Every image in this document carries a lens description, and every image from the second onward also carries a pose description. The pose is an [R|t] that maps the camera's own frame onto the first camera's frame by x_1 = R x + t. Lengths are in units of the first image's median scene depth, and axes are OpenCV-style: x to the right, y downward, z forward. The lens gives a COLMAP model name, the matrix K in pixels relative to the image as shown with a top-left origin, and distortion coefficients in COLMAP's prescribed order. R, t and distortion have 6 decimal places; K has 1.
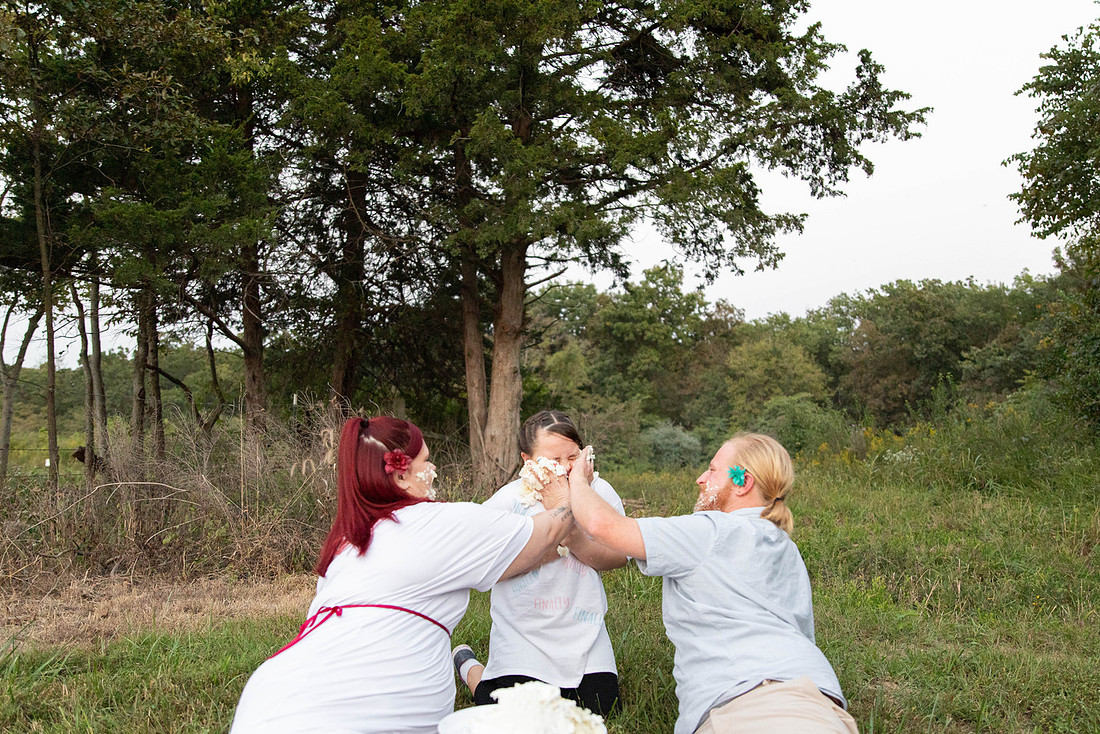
lens RADIAL K [[961.6, 0, 568.4], [0, 961.6, 415.1], [0, 0, 1]] dist [-0.003389, 0.003206]
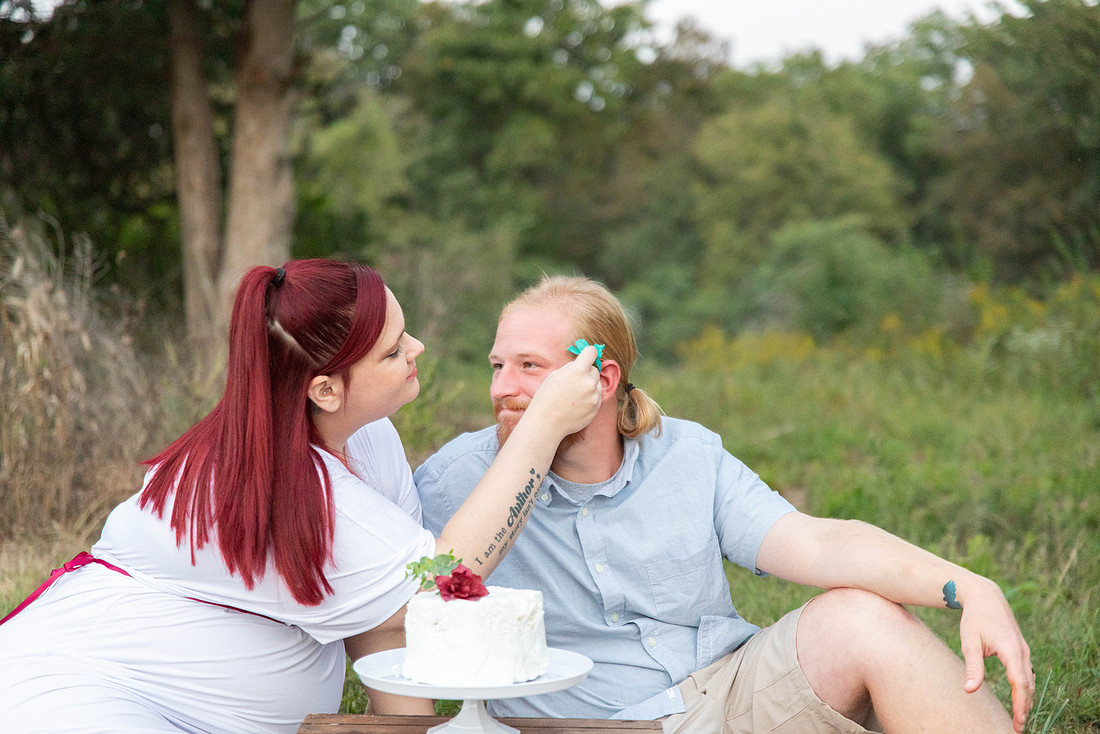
lens RADIAL K [[2238.3, 0, 550.0], [0, 2238.3, 367.0], [0, 0, 1]] dist [0.033793, -0.326286]
pose [[0.994435, 0.002150, 0.105329, -0.023710], [-0.006634, 0.999085, 0.042241, 0.006286], [-0.105141, -0.042705, 0.993540, -0.099536]]
